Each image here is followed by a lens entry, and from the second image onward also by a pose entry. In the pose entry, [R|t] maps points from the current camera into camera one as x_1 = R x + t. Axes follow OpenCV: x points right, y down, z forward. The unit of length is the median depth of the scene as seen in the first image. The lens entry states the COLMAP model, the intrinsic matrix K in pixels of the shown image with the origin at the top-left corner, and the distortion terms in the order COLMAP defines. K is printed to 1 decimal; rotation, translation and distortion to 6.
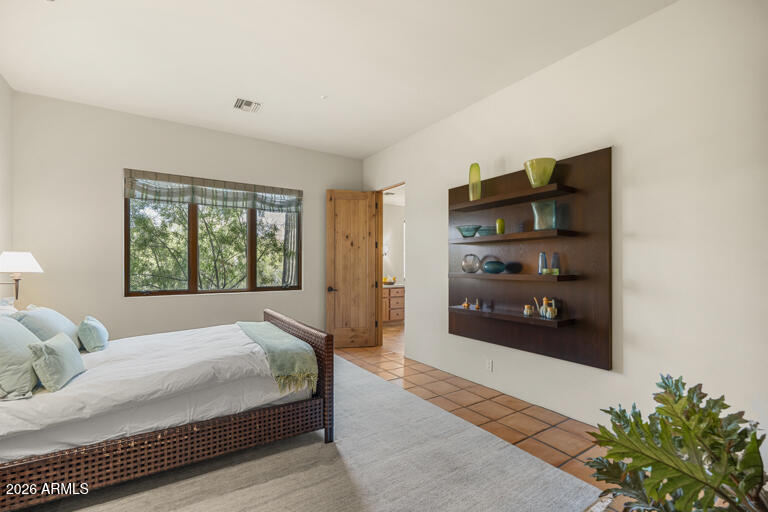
lens RADIAL K [[335.2, 0, 384.0], [0, 335.2, 256.0], [0, 0, 1]] dist [0.000854, 0.000108]
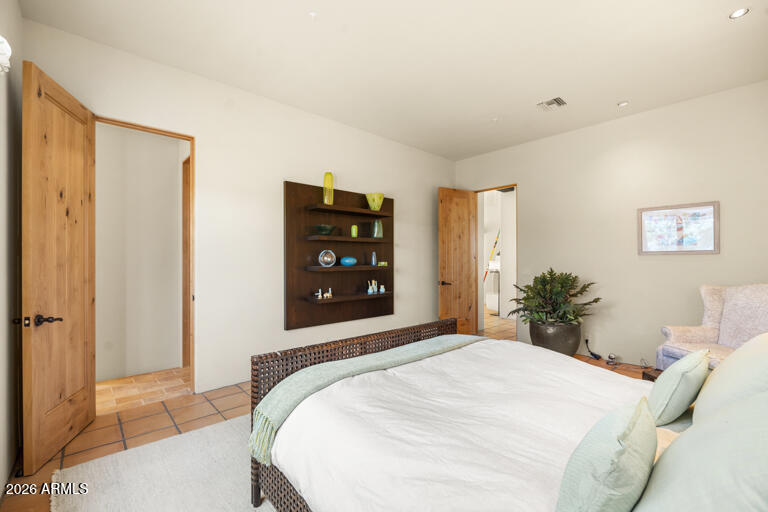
lens RADIAL K [[335.2, 0, 384.0], [0, 335.2, 256.0], [0, 0, 1]] dist [0.000854, 0.000108]
pose [[-0.145793, 0.007865, 0.989284, -0.902401], [-0.030416, 0.999460, -0.012428, 0.022609], [-0.988847, -0.031902, -0.145475, 0.975588]]
